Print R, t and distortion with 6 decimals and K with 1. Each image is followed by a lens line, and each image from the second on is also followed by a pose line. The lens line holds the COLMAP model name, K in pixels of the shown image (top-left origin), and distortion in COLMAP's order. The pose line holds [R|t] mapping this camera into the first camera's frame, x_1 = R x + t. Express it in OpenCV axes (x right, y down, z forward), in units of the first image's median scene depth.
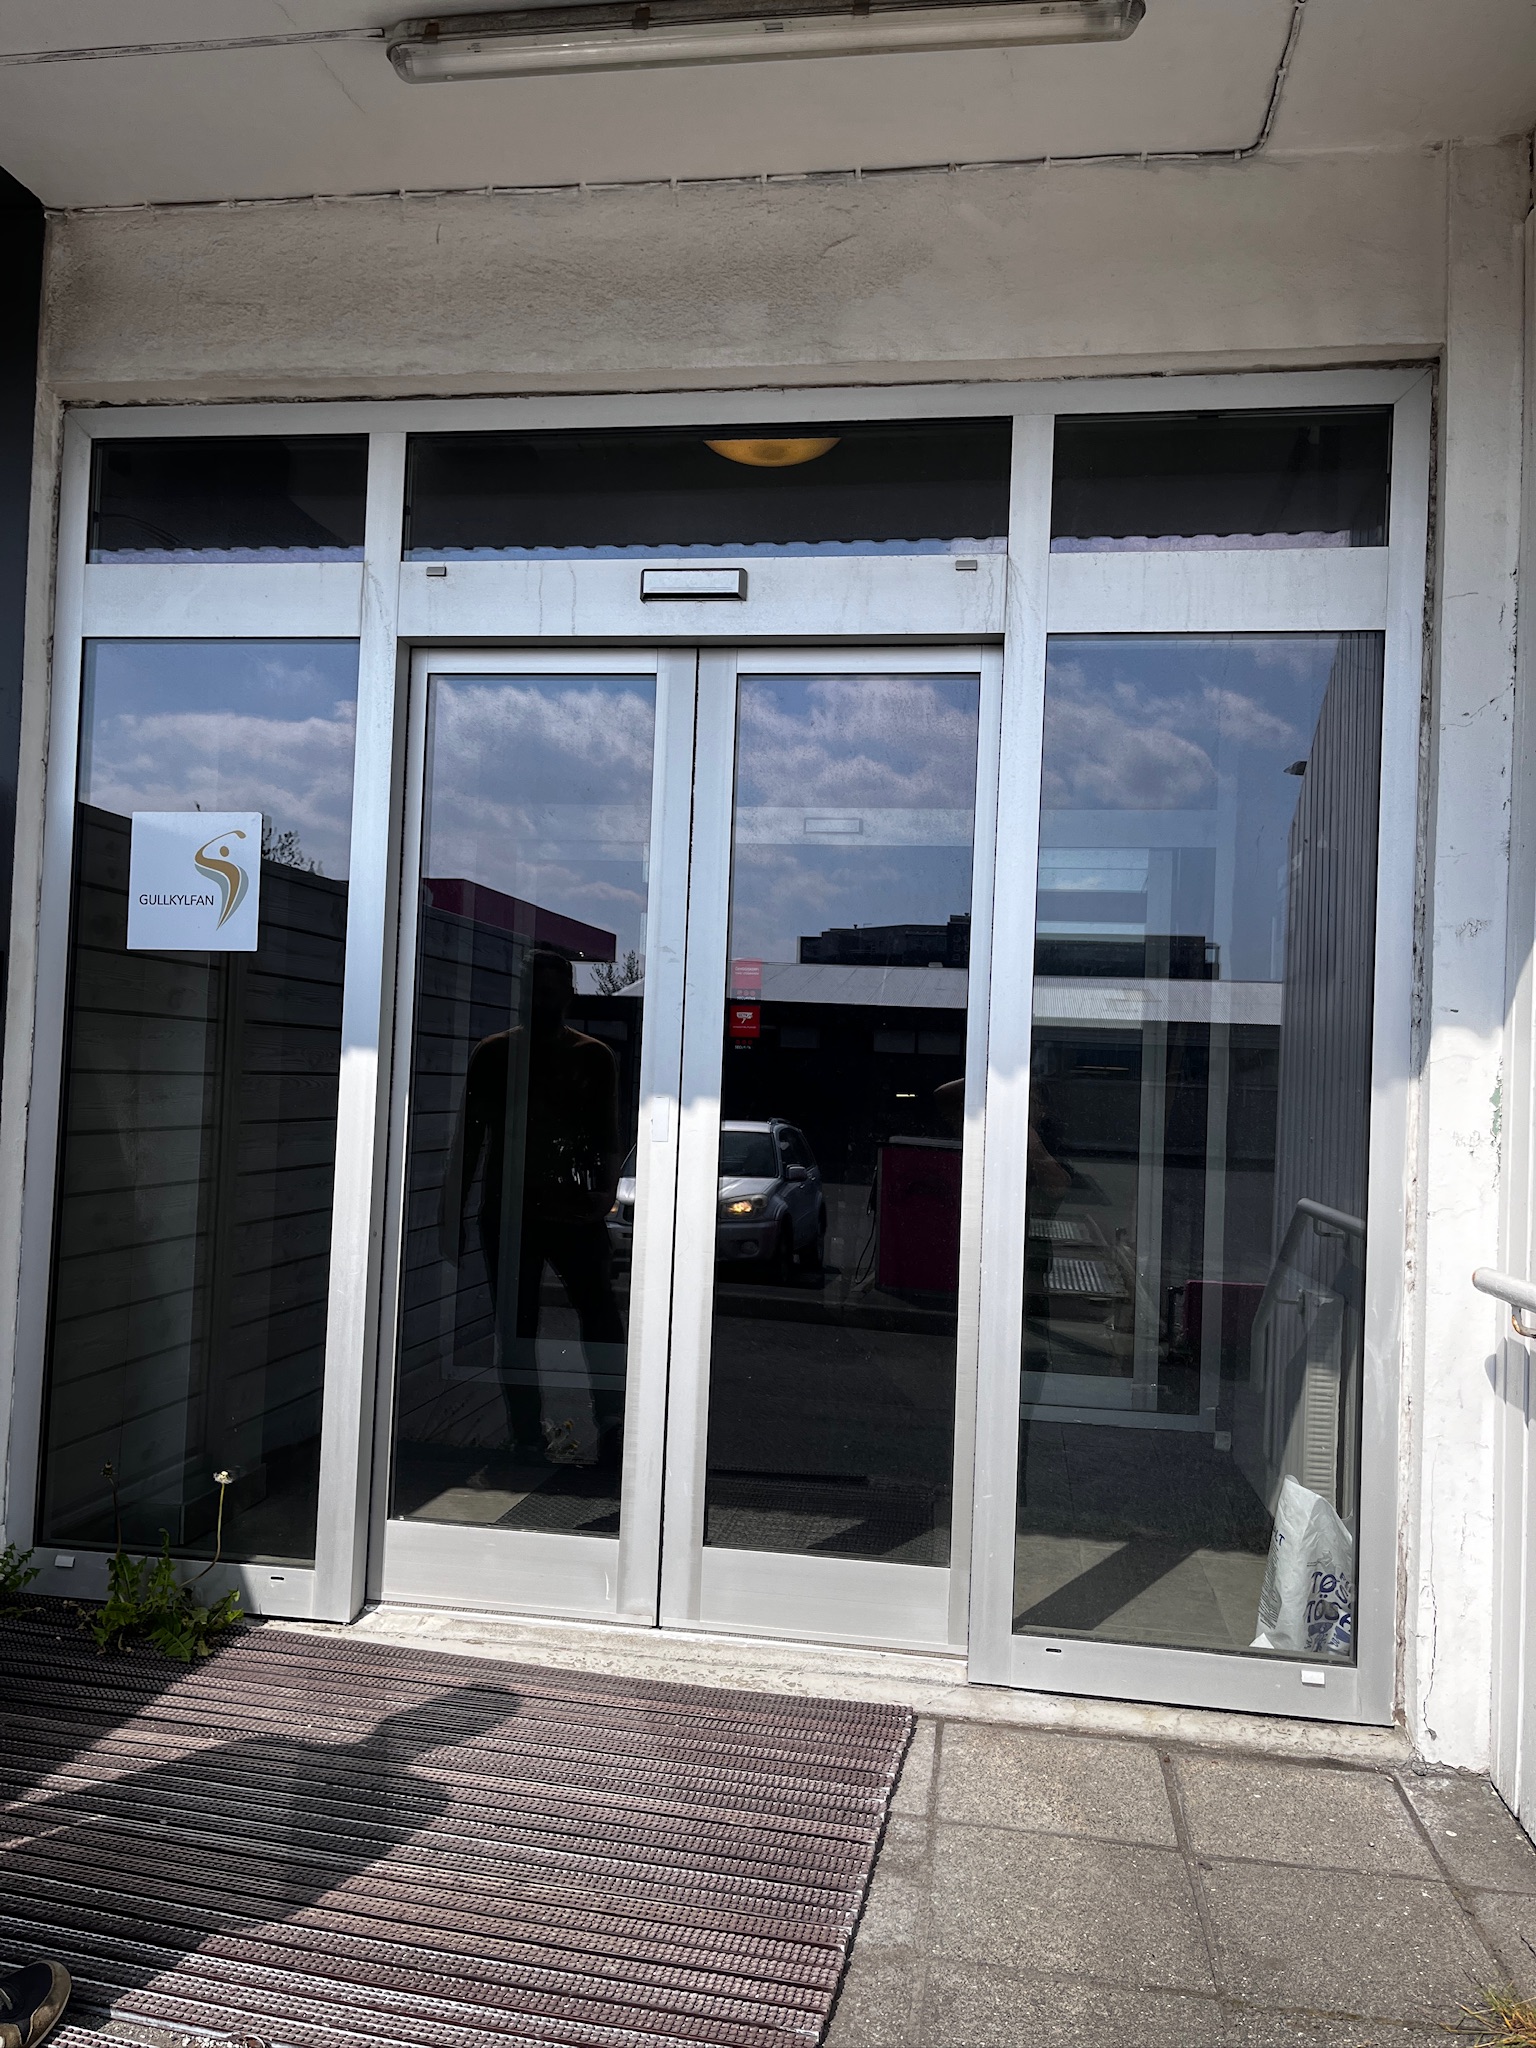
lens RADIAL K [[1541.8, 0, 761.9], [0, 1541.8, 1040.4], [0, 0, 1]] dist [0.093754, -0.138363]
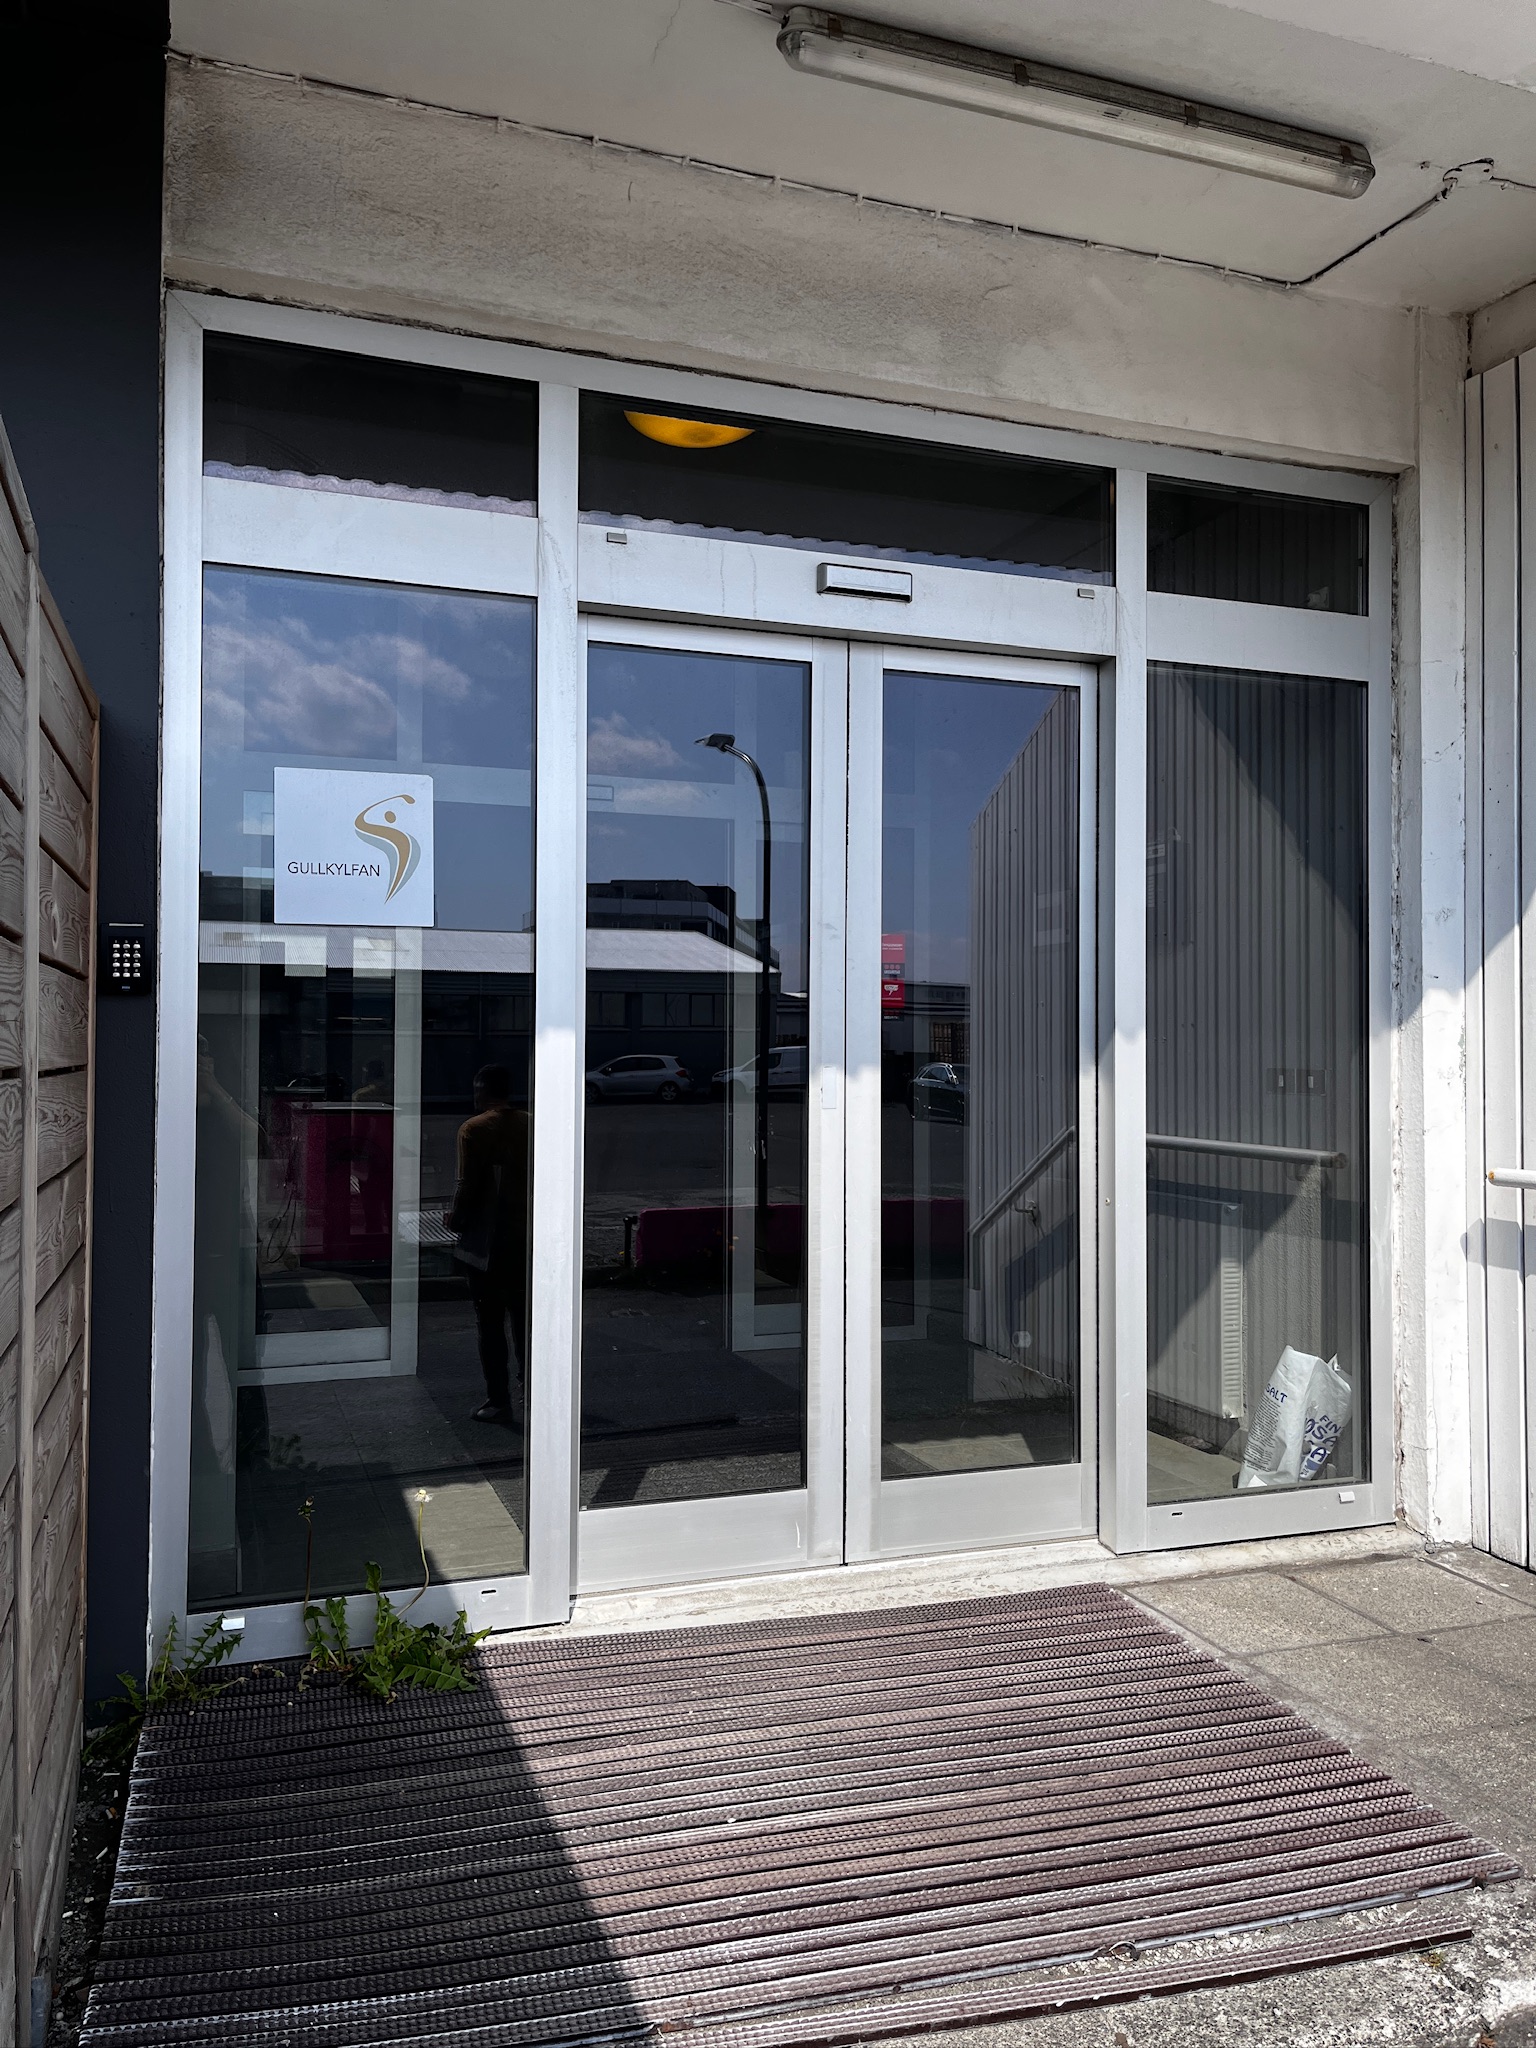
lens RADIAL K [[1537.3, 0, 768.0], [0, 1537.3, 1024.0], [0, 0, 1]] dist [0.071017, -0.097530]
pose [[0.878482, -0.027179, 0.477002, -0.619299], [0.017661, 0.999546, 0.024429, -0.019433], [-0.477449, -0.013036, 0.878563, 0.102504]]
